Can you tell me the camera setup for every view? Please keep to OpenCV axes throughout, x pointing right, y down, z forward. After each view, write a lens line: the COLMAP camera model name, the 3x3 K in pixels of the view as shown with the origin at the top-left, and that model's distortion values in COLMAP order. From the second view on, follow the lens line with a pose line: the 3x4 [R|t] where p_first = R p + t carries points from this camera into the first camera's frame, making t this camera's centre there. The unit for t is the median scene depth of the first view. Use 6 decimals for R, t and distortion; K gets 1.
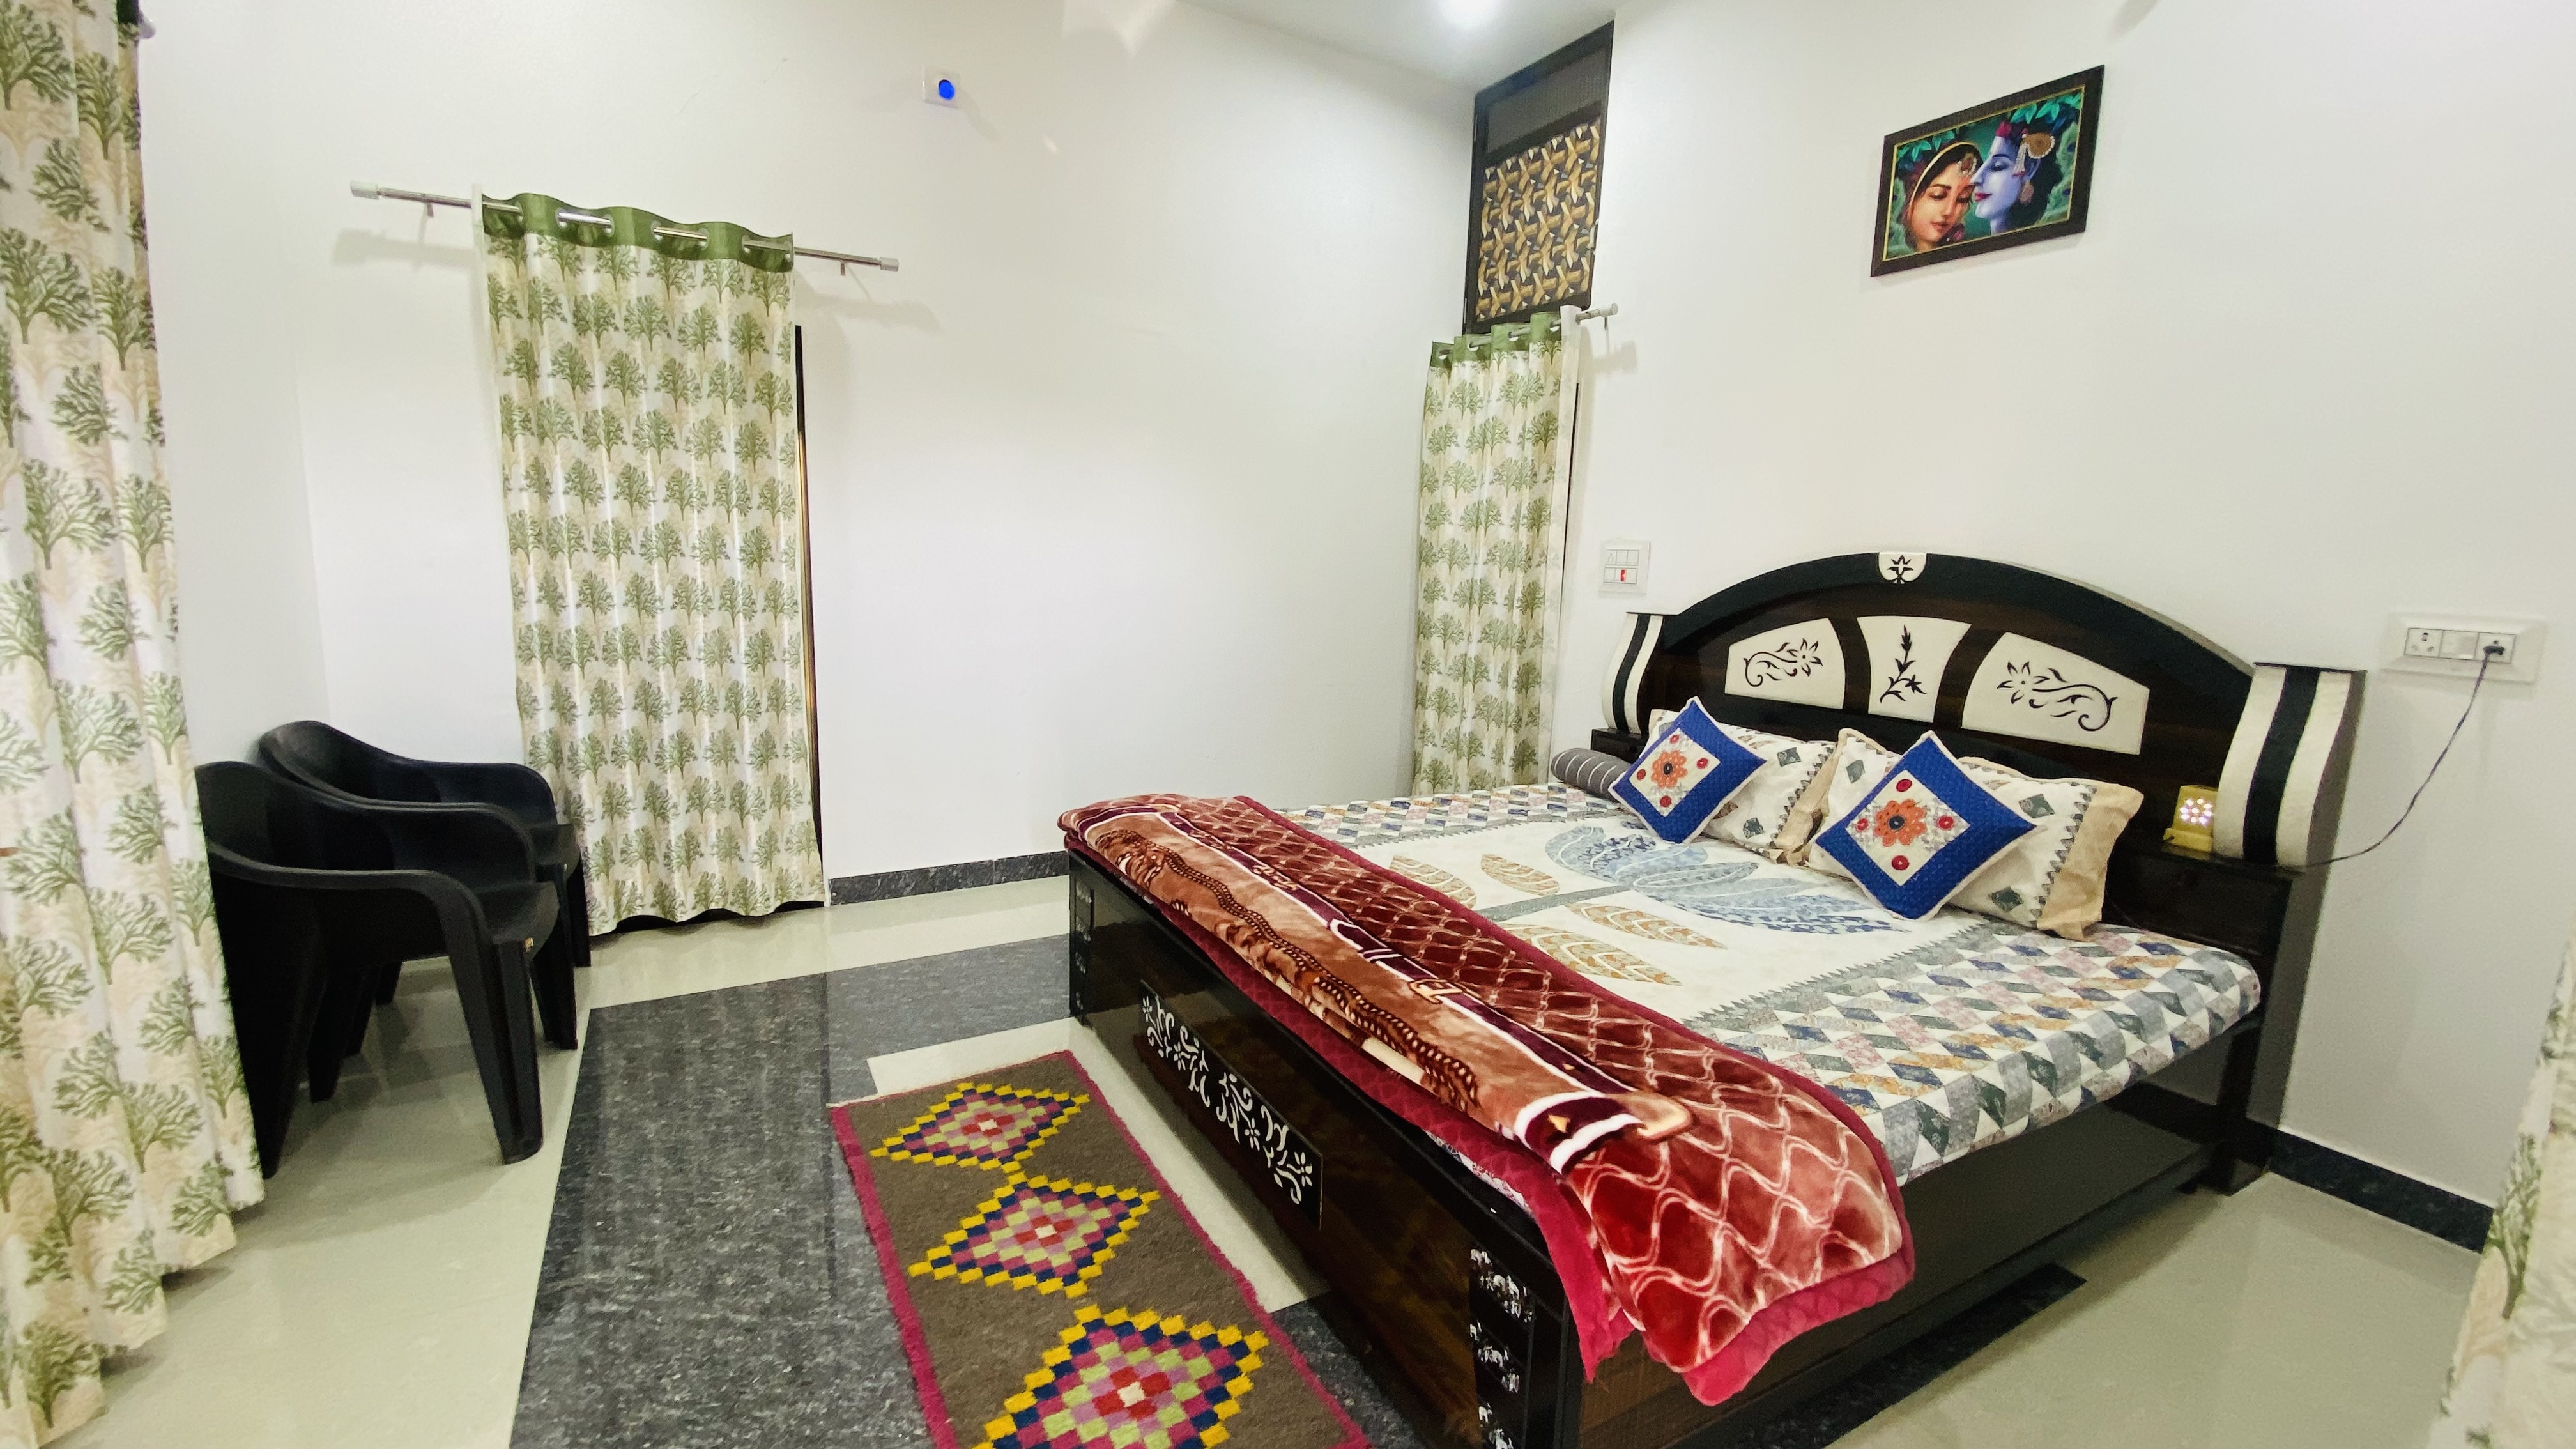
lens RADIAL K [[1049.4, 0, 1288.0], [0, 1049.4, 724.5], [0, 0, 1]] dist [-0.006470, -0.000631]
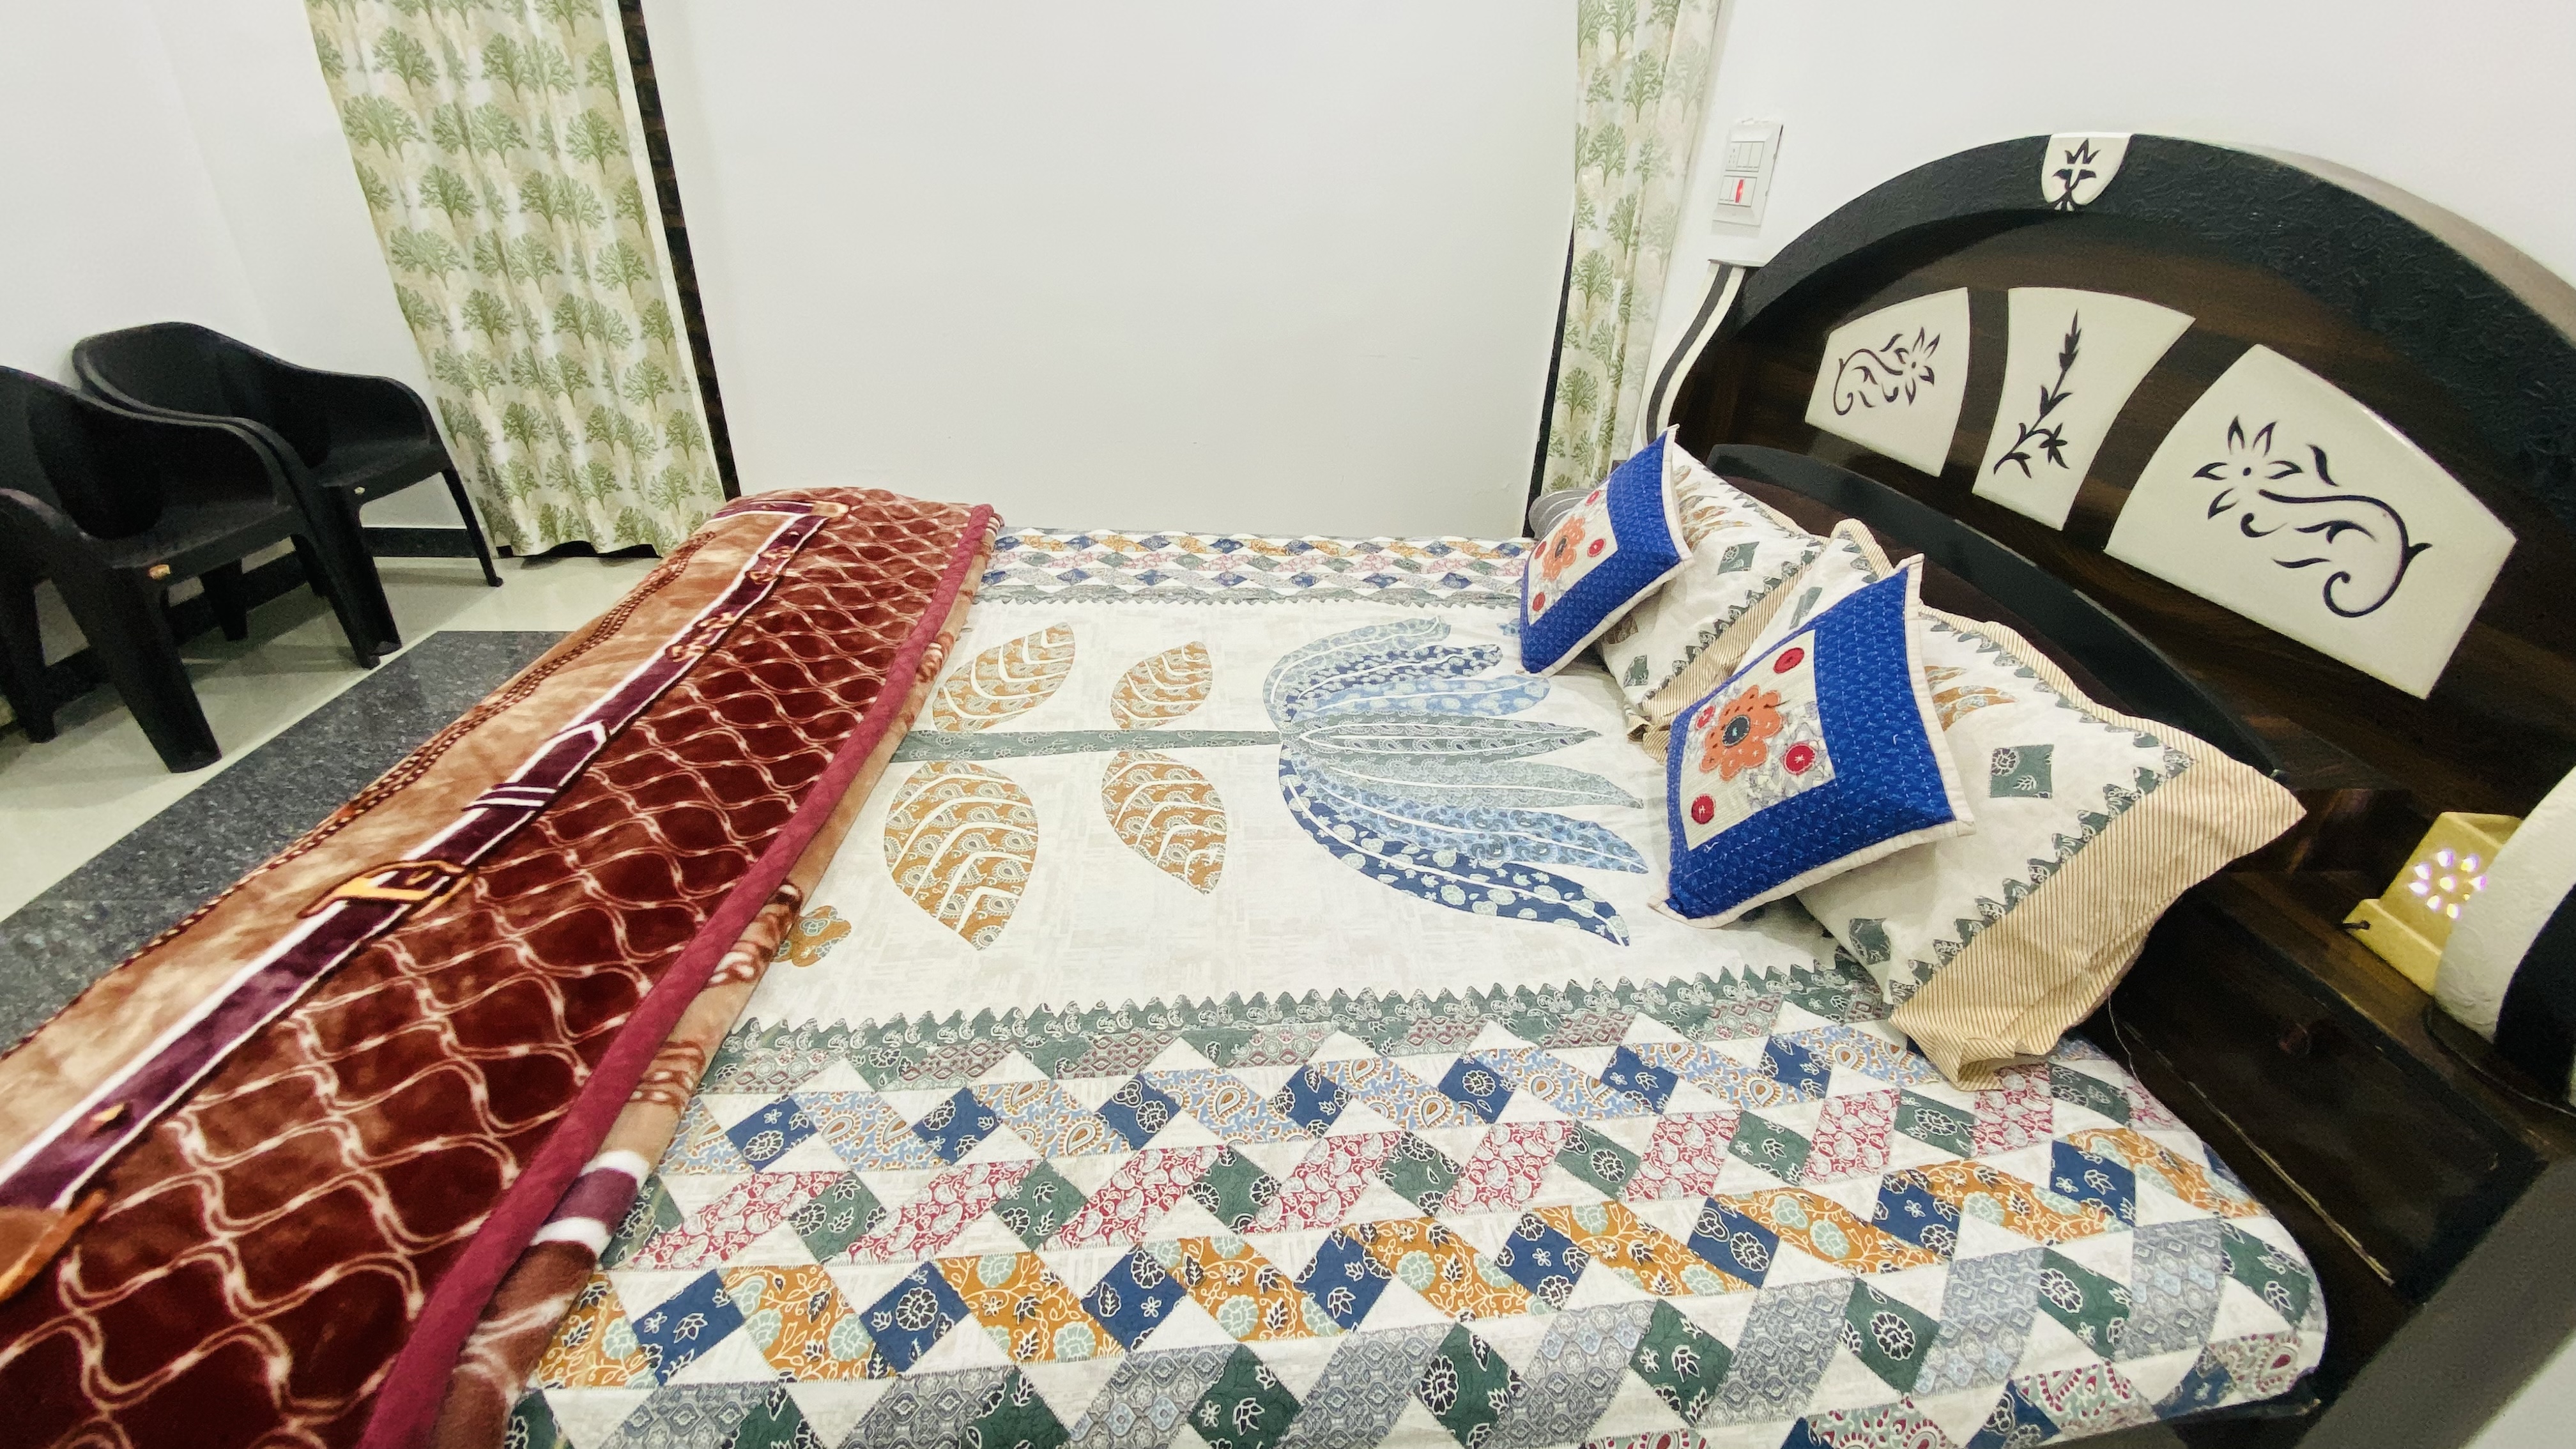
lens RADIAL K [[1035.5, 0, 1288.0], [0, 1035.5, 724.5], [0, 0, 1]] dist [0.022400, -0.022710]
pose [[0.904021, 0.205198, -0.375021, 0.596668], [-0.075874, 0.940354, 0.331628, -0.060074], [0.420702, -0.271345, 0.865669, 0.501004]]
